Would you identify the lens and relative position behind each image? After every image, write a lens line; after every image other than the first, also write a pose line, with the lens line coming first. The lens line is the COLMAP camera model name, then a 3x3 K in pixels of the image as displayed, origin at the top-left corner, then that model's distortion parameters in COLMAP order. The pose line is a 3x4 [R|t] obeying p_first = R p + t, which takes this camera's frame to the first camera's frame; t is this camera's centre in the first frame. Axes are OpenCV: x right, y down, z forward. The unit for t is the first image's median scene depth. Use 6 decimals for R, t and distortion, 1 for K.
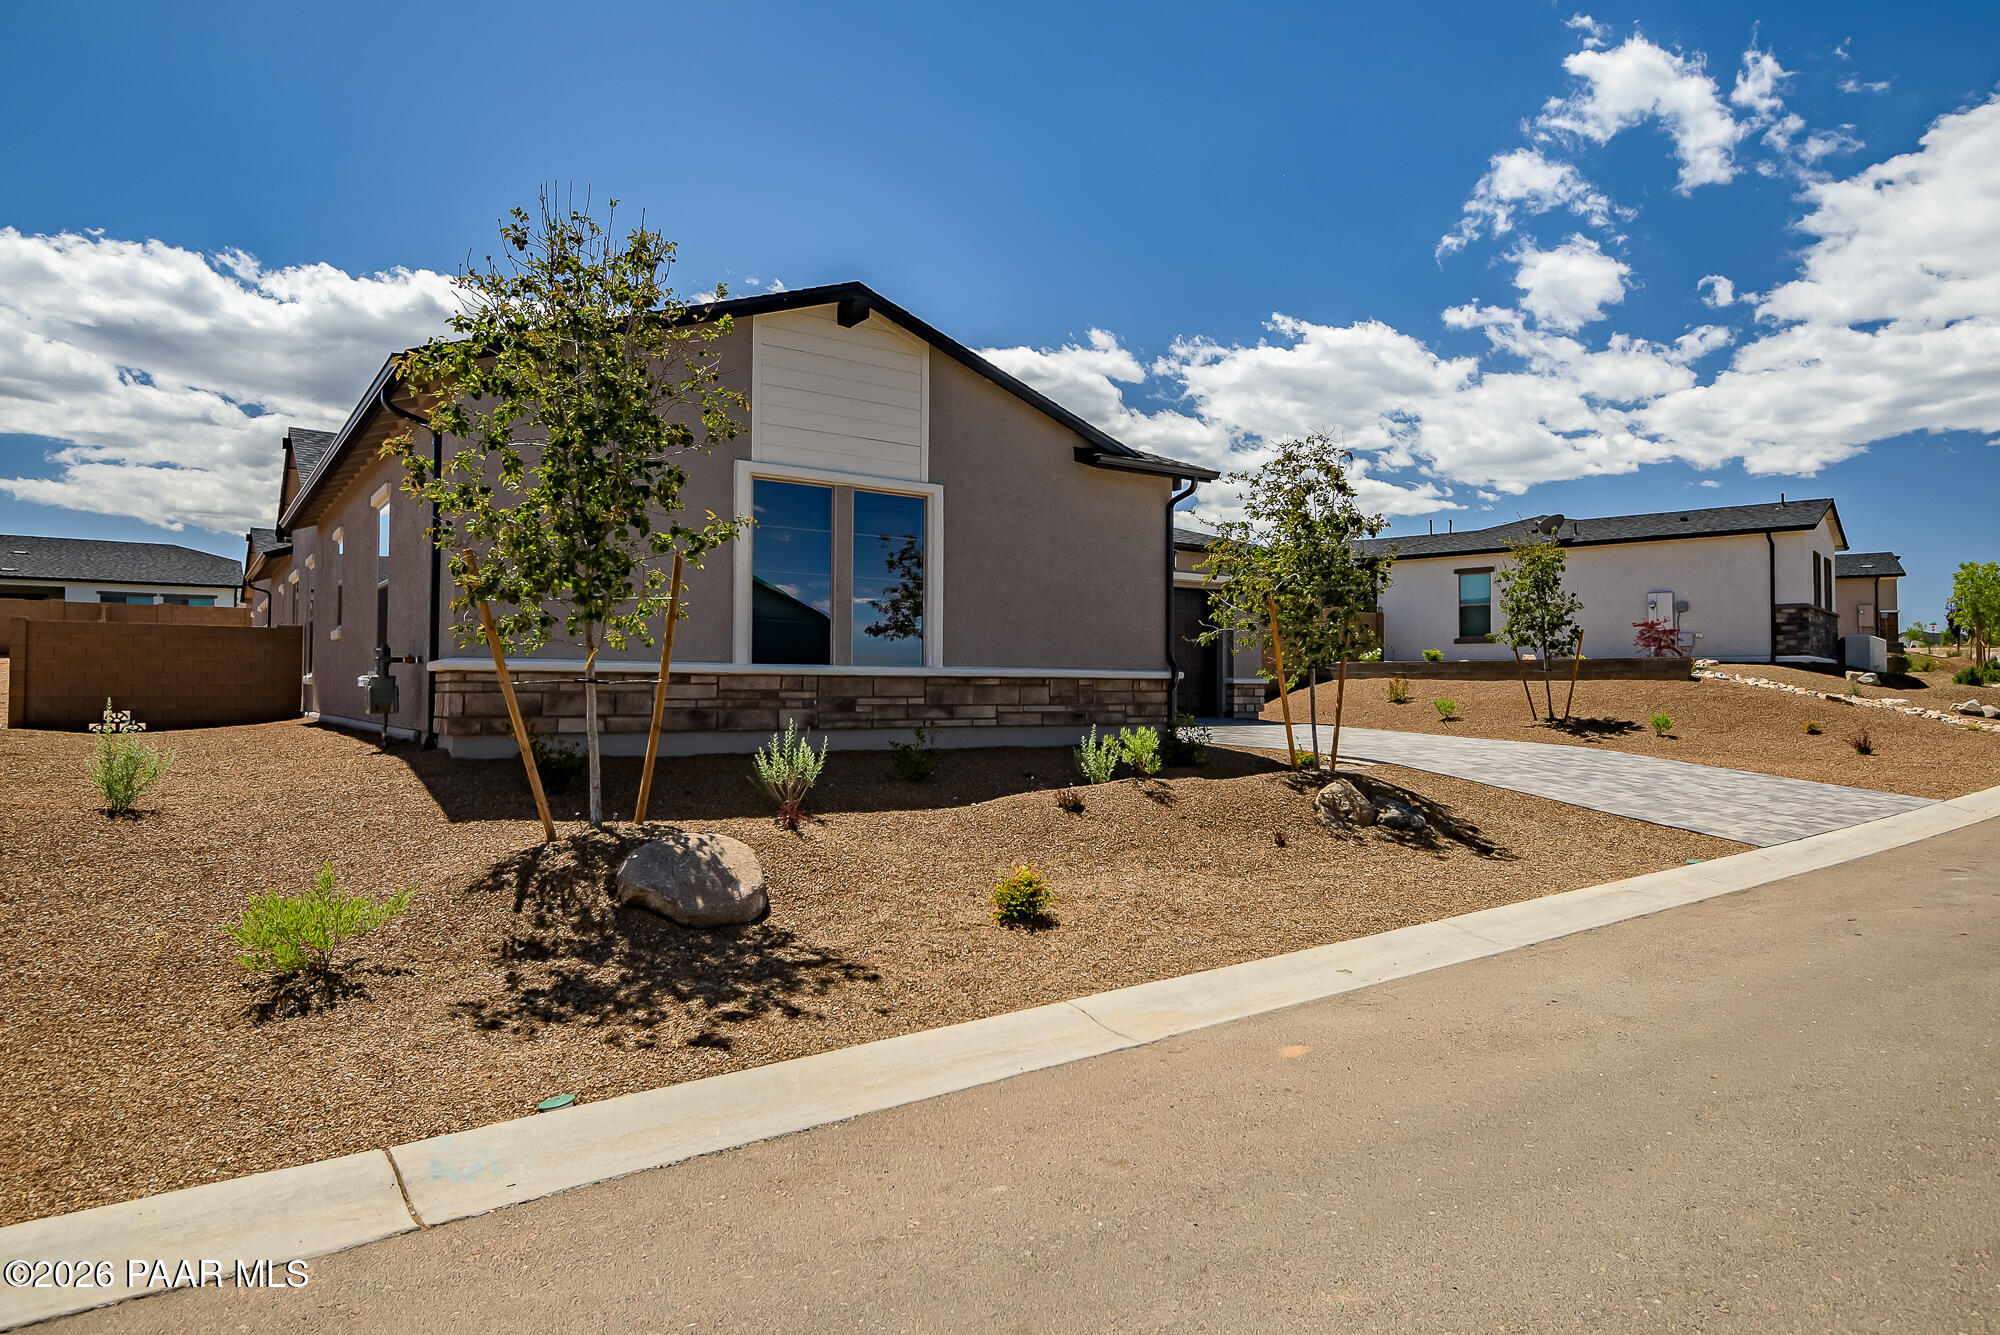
lens RADIAL K [[1201.8, 0, 997.8], [0, 1201.8, 672.0], [0, 0, 1]] dist [0.005791, 0.001980]
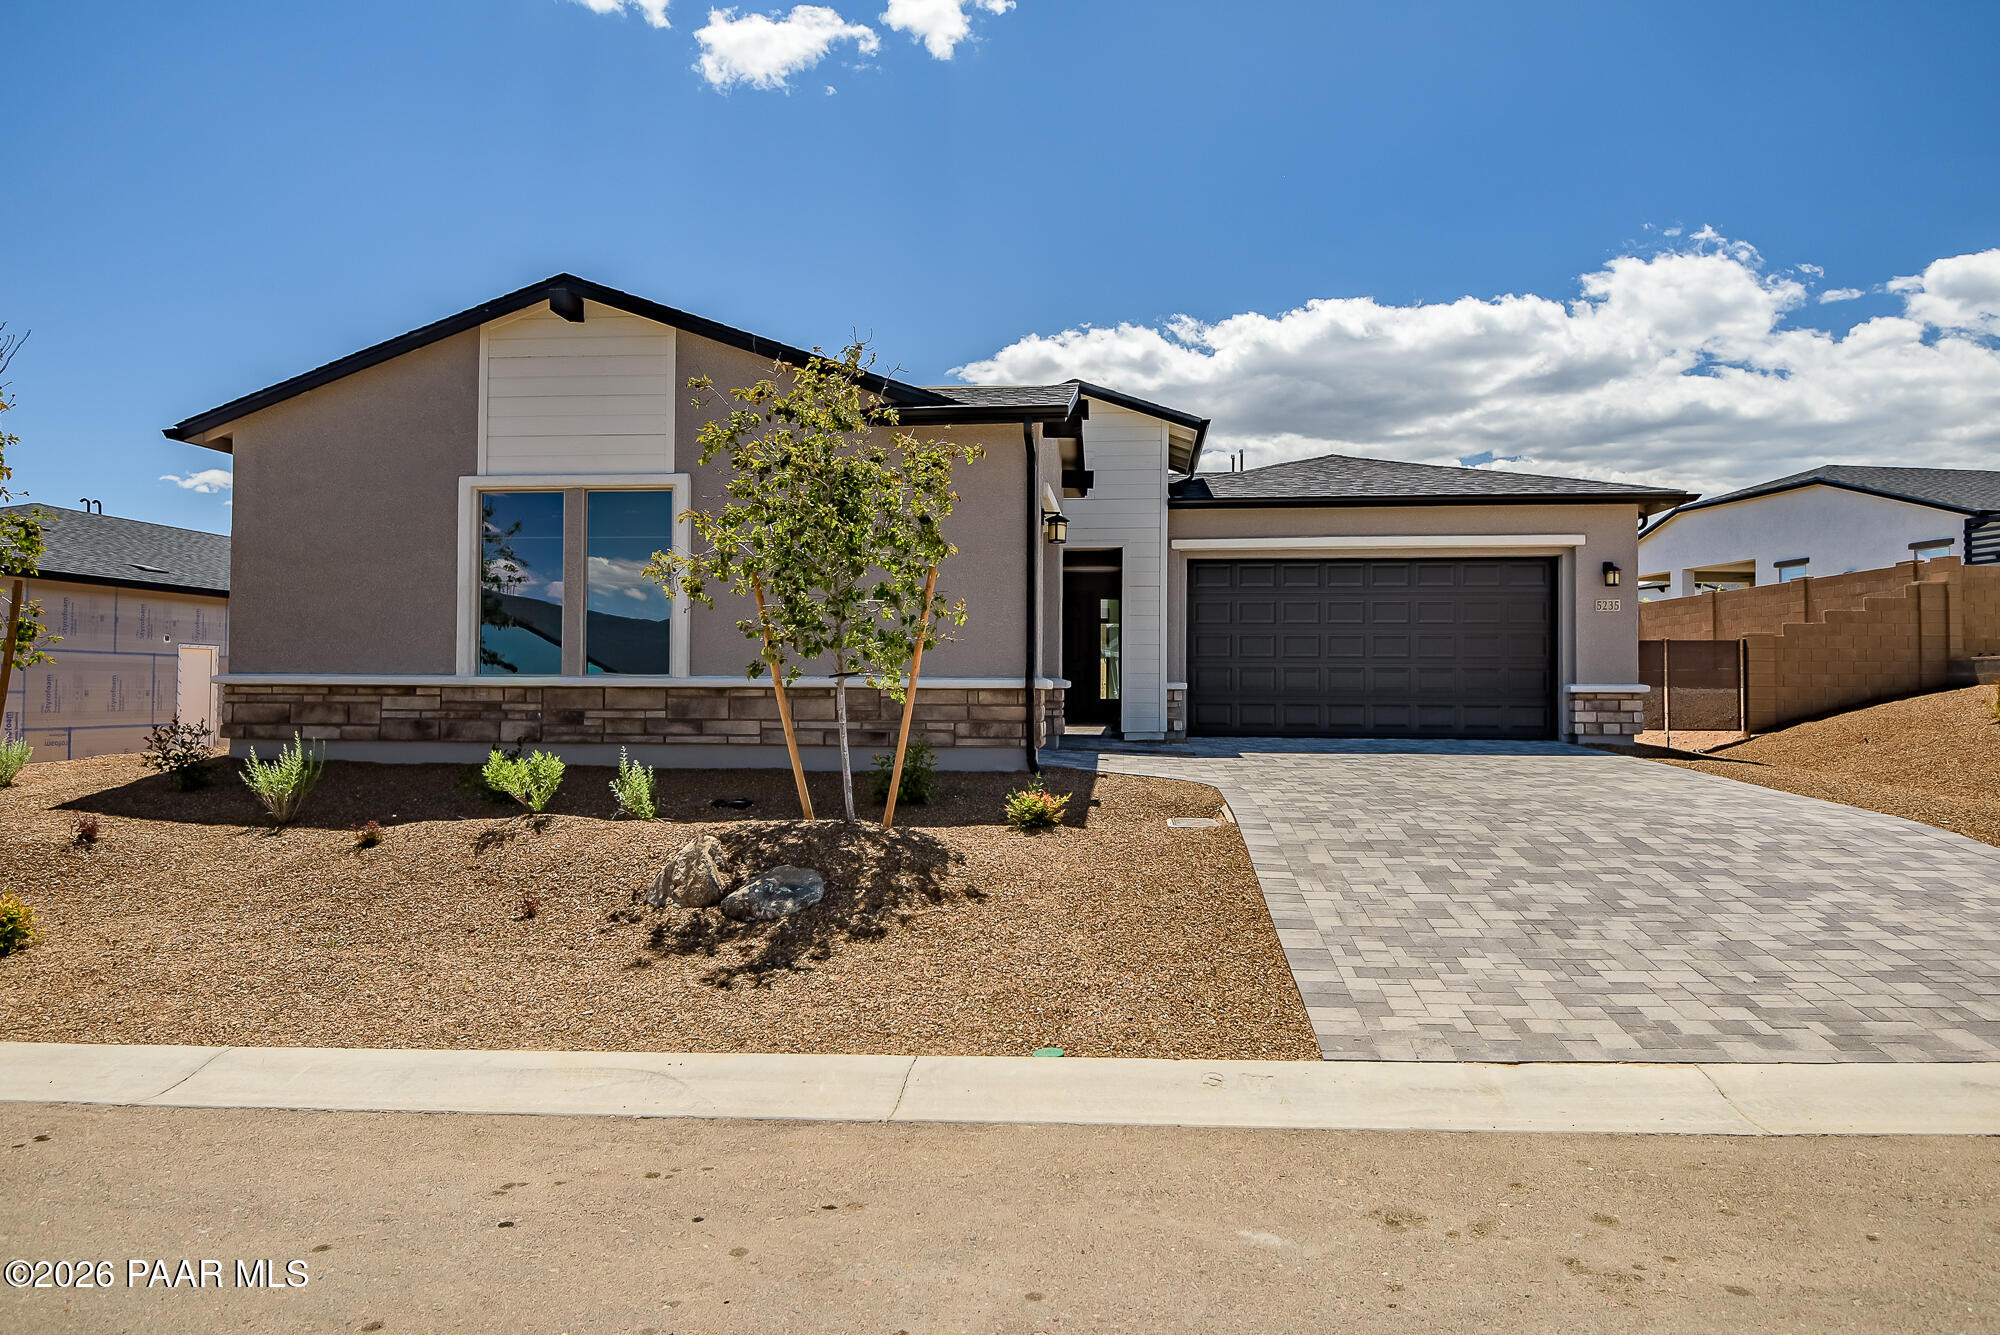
lens RADIAL K [[1208.3, 0, 1001.9], [0, 1208.3, 663.5], [0, 0, 1]] dist [-0.004034, 0.000419]
pose [[0.755662, -0.013133, -0.654830, 0.728539], [0.006918, 0.999903, -0.012071, -0.001565], [0.654925, 0.004592, 0.755680, 0.480703]]
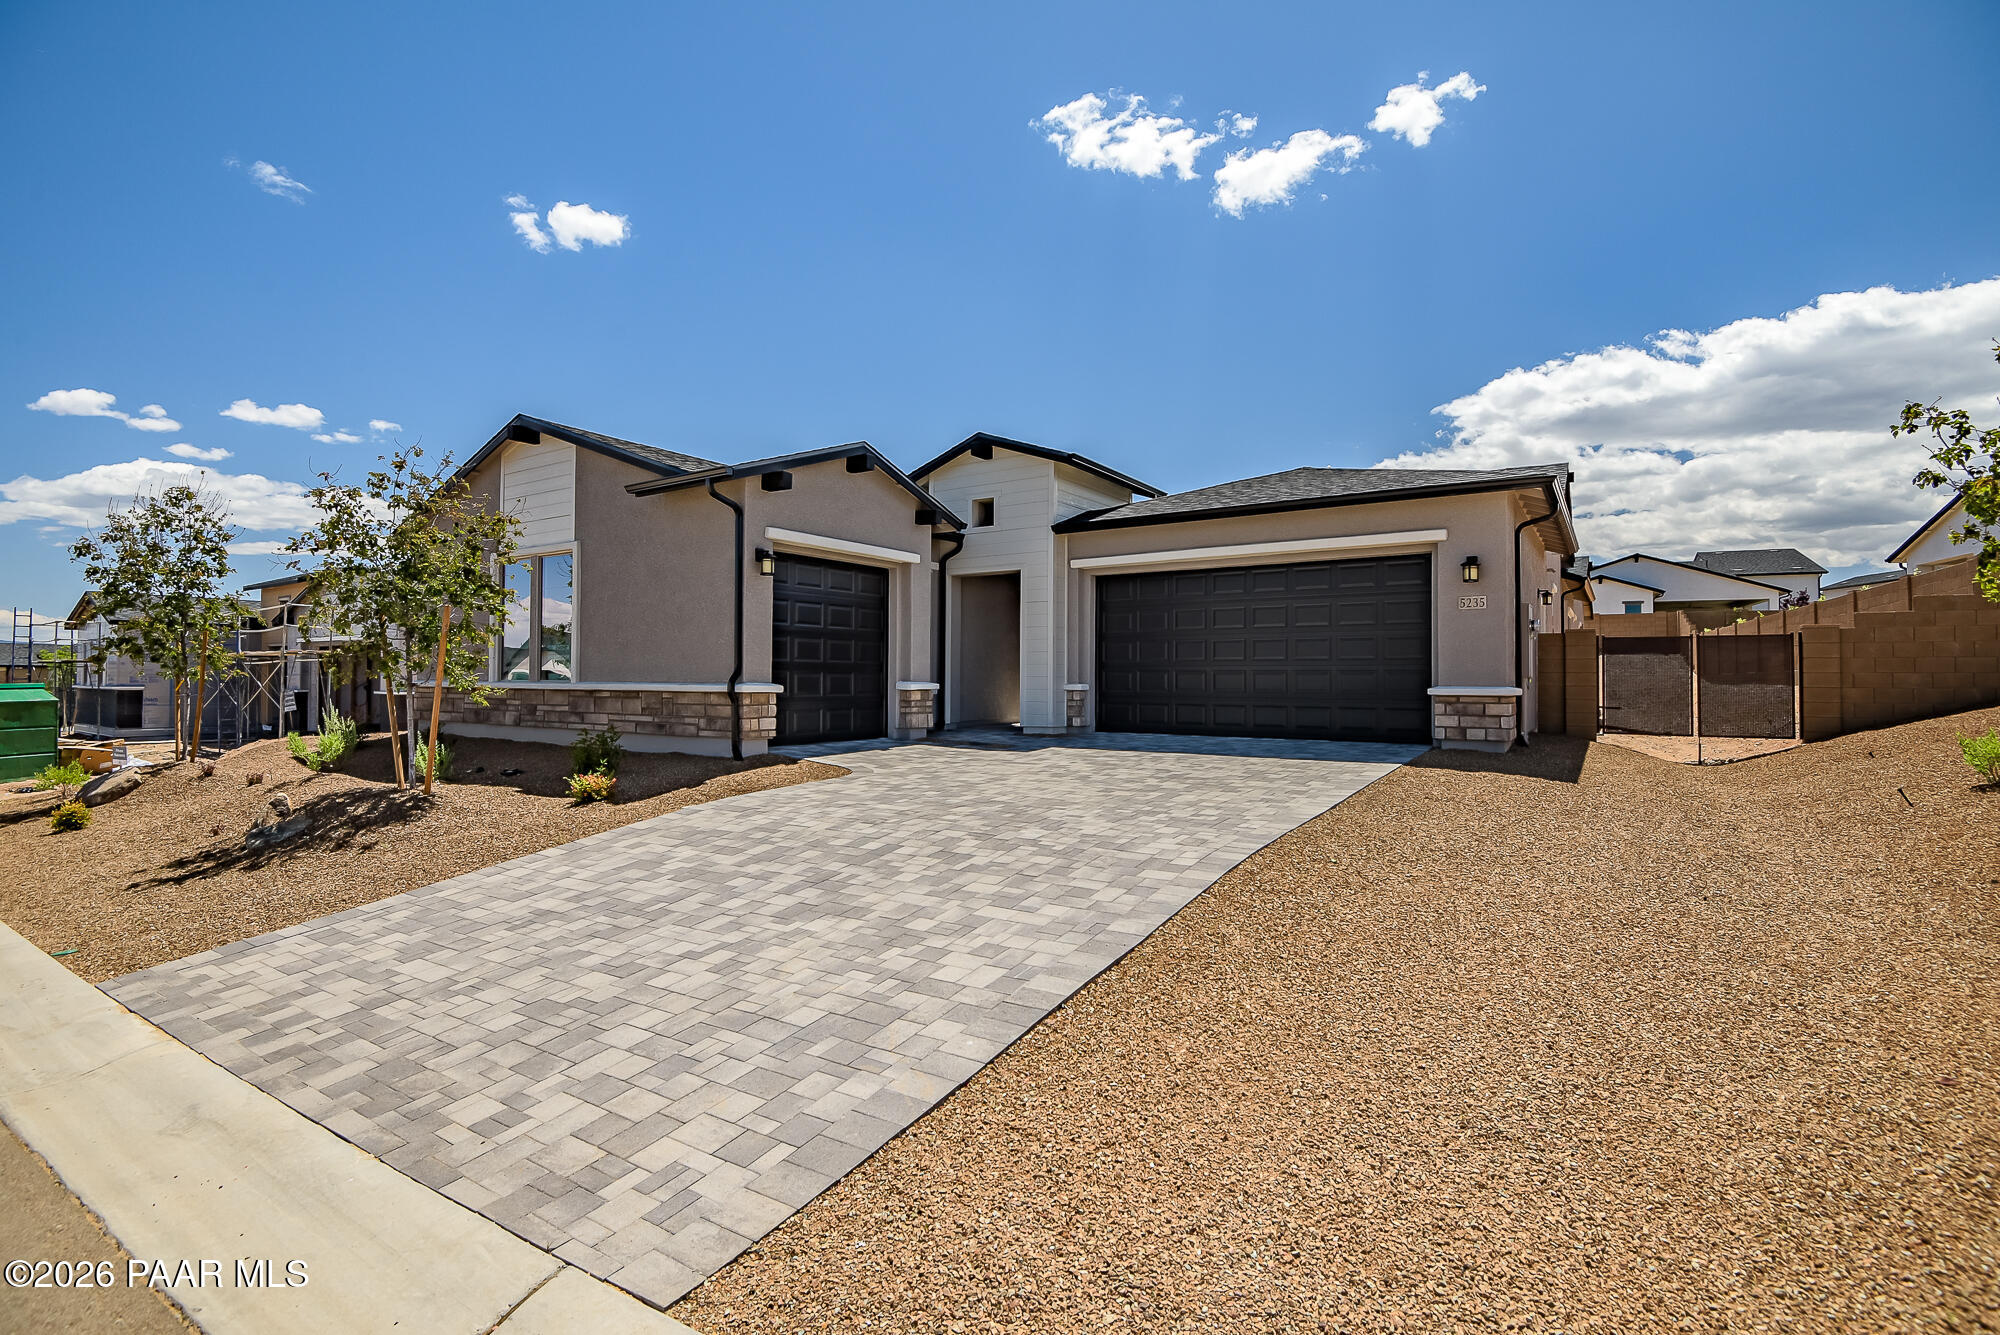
lens RADIAL K [[942.5, 0, 991.9], [0, 942.5, 671.7], [0, 0, 1]] dist [-0.036541, -0.003855]
pose [[0.356910, -0.009859, -0.934087, 1.069423], [0.011050, 0.999919, -0.006332, -0.004946], [0.934074, -0.008061, 0.356990, 1.071789]]
